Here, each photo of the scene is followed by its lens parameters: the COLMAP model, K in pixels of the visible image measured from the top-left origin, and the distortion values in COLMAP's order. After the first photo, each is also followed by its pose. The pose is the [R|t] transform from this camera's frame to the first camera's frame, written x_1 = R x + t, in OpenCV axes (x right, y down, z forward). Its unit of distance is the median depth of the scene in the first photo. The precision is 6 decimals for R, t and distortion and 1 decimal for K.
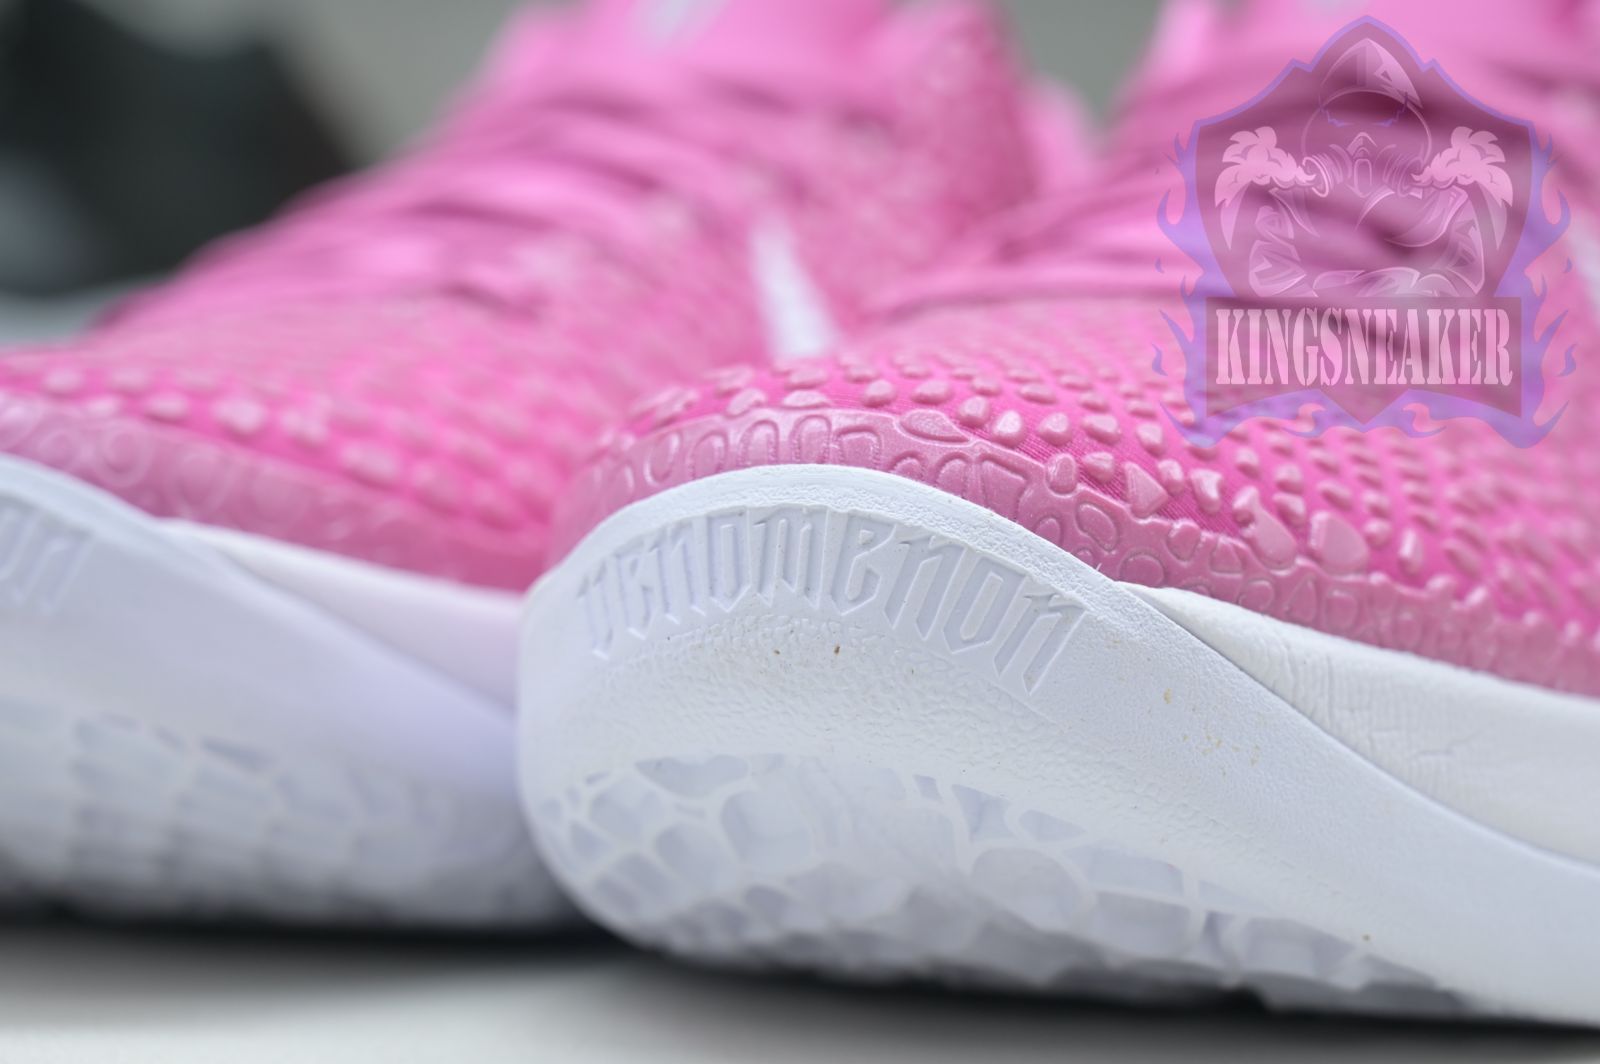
lens RADIAL K [[3327.7, 0, 800.0], [0, 3327.7, 532.0], [0, 0, 1]] dist [-0.004451, -0.145124]
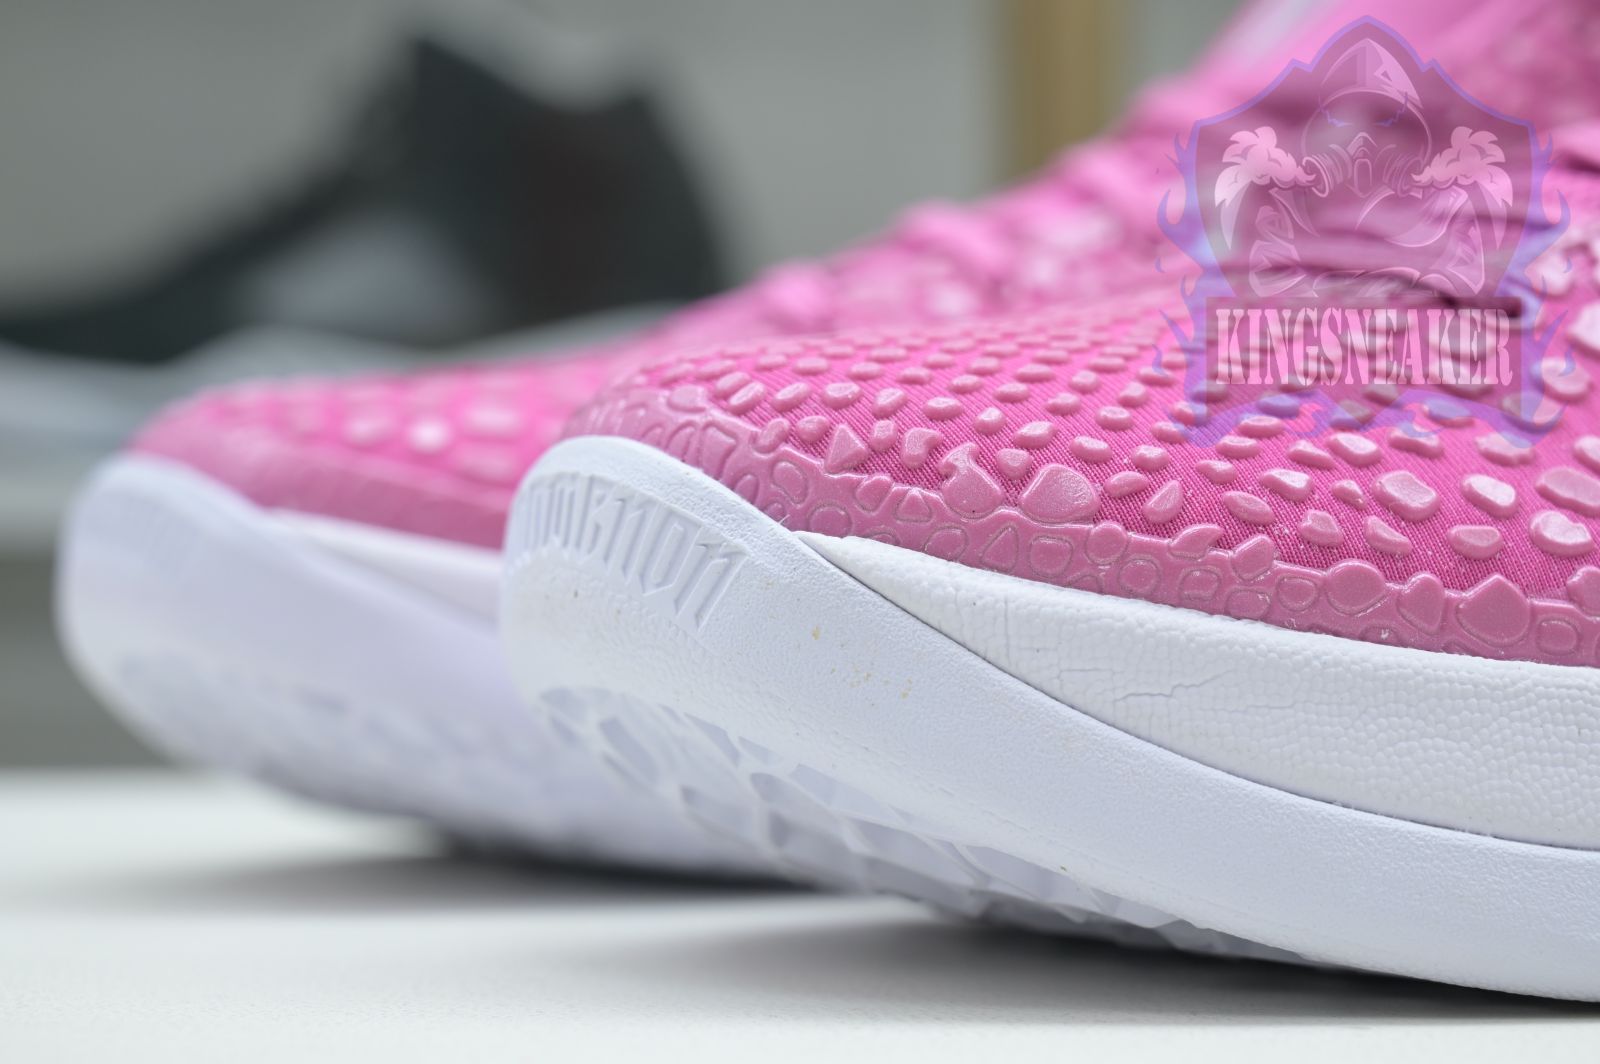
lens RADIAL K [[3327.7, 0, 800.0], [0, 3327.7, 532.0], [0, 0, 1]] dist [-0.004451, -0.145124]
pose [[0.754521, -0.021168, -0.655935, 0.817696], [0.007191, 0.999686, -0.023989, 0.041598], [0.656237, 0.013383, 0.754436, 0.159948]]
